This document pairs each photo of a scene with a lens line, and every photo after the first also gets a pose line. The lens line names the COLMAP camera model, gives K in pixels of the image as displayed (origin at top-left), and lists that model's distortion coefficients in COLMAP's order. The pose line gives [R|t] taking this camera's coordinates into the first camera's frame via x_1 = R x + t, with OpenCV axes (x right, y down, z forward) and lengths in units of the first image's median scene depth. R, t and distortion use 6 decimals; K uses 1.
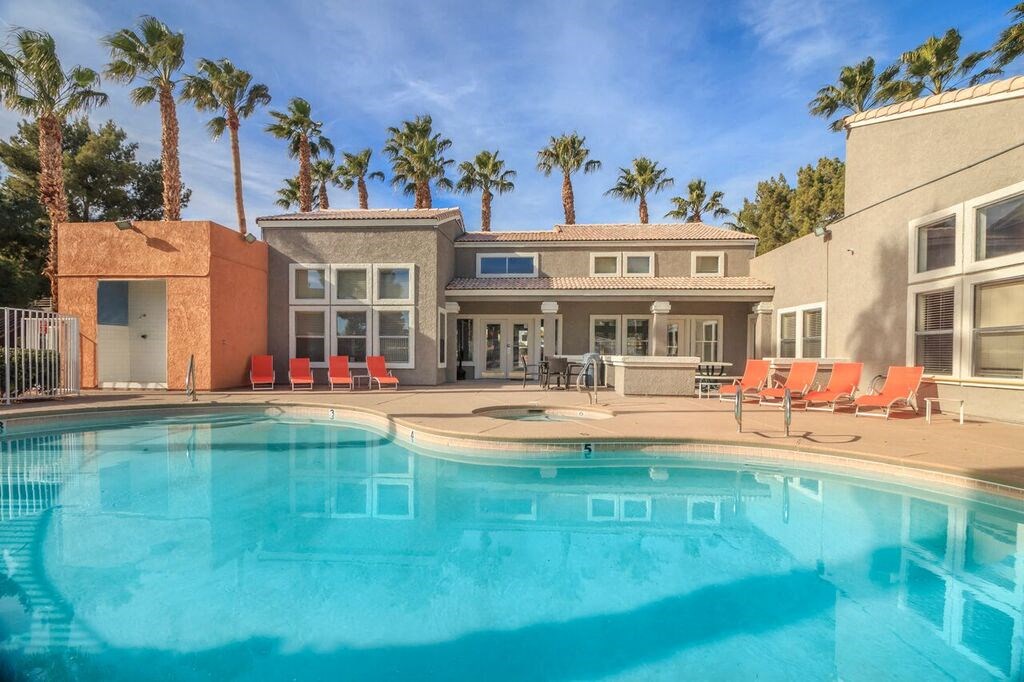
lens RADIAL K [[462.0, 0, 513.0], [0, 462.0, 353.6], [0, 0, 1]] dist [-0.000355, 0.000365]
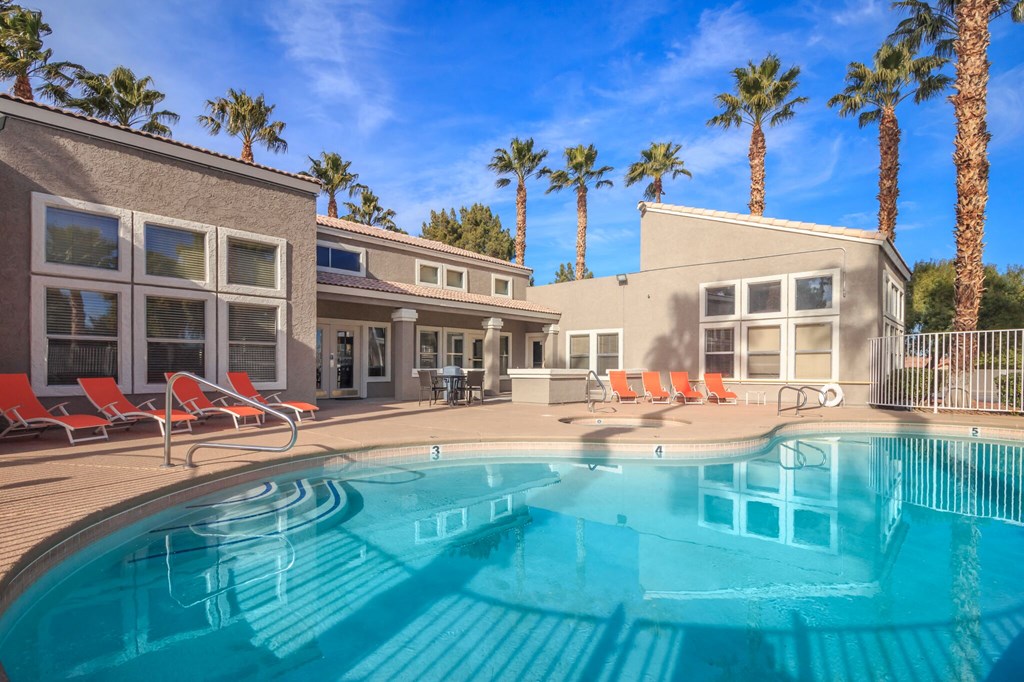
lens RADIAL K [[484.3, 0, 513.1], [0, 484.3, 367.7], [0, 0, 1]] dist [-0.003854, -0.000797]
pose [[0.646864, -0.006458, 0.762578, -0.551565], [0.003554, 0.999979, 0.005454, -0.002983], [-0.762597, -0.000818, 0.646874, 0.260322]]
